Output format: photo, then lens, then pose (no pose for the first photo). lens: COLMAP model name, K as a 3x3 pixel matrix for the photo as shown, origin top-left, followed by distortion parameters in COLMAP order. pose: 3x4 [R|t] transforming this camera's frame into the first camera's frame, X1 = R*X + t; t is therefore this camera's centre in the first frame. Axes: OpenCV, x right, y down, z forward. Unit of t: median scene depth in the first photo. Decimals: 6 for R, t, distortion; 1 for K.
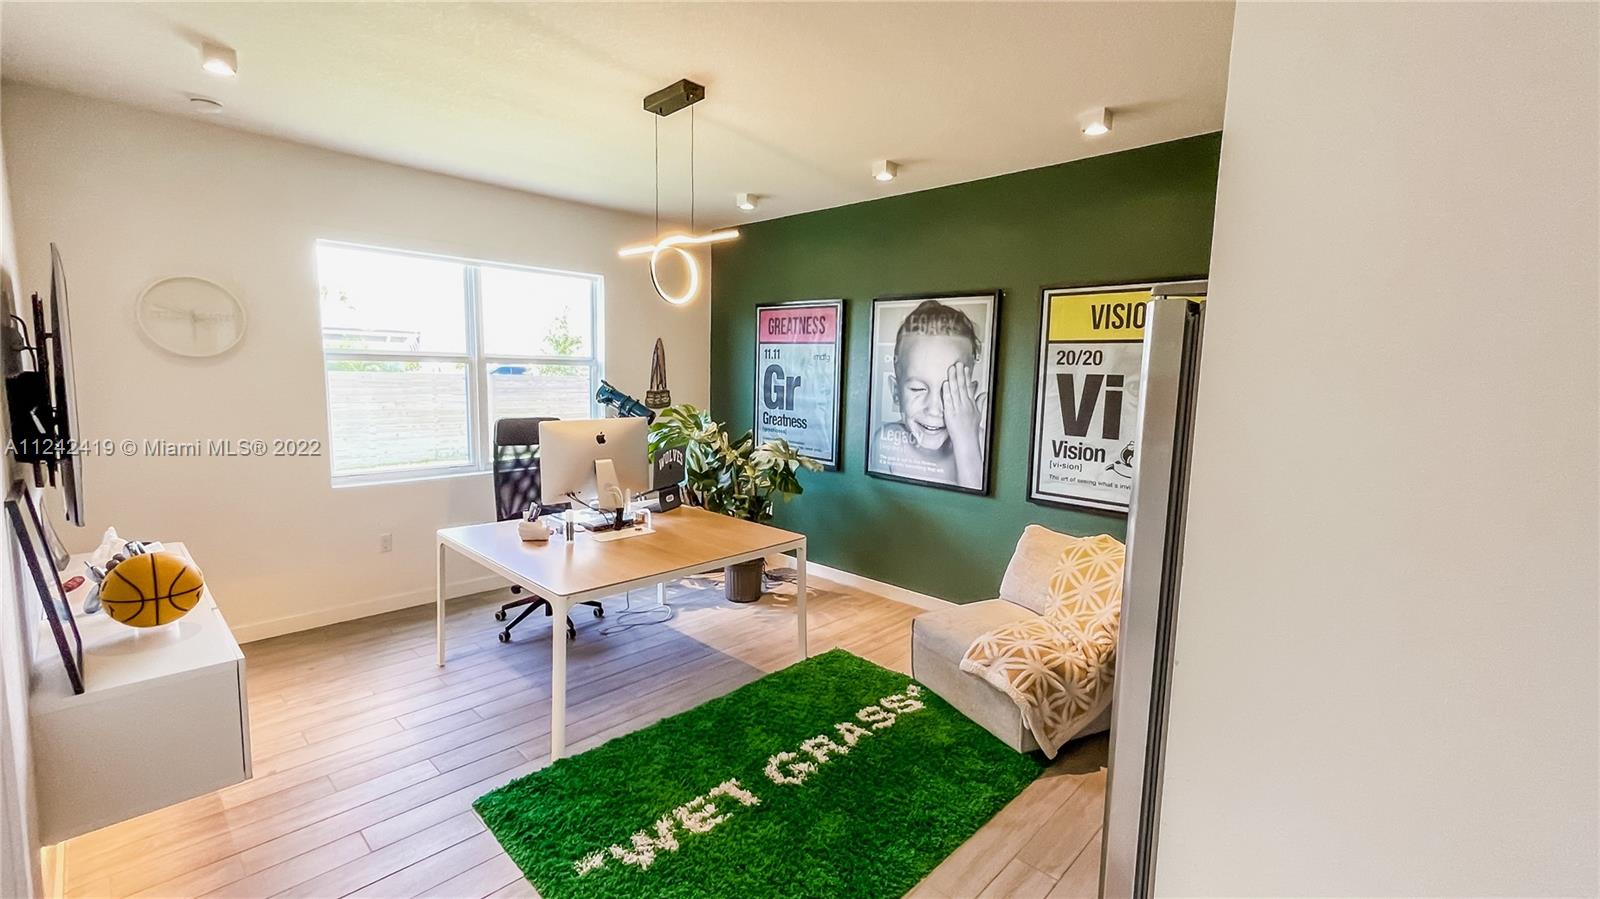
lens RADIAL K [[646.7, 0, 789.3], [0, 646.7, 449.2], [0, 0, 1]] dist [-0.001618, -0.000235]
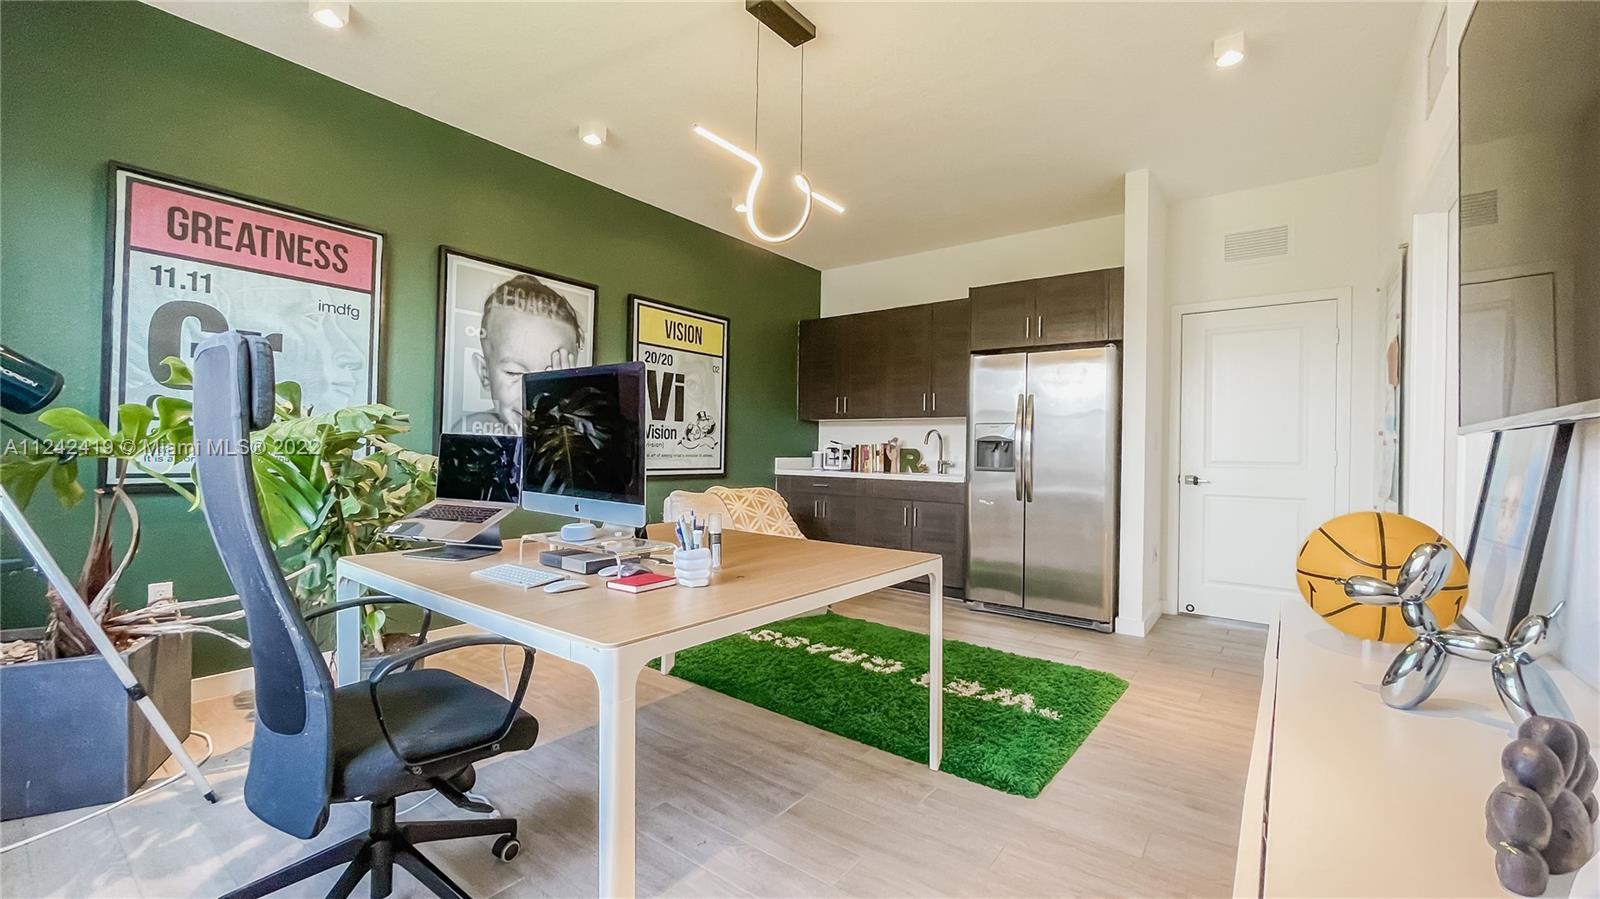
lens RADIAL K [[646.7, 0, 791.2], [0, 646.7, 442.4], [0, 0, 1]] dist [-0.001618, -0.000235]
pose [[-0.096324, -0.014471, 0.995245, -0.796559], [0.096839, 0.995015, 0.023840, 0.016883], [-0.990628, 0.098675, -0.094443, 0.826302]]
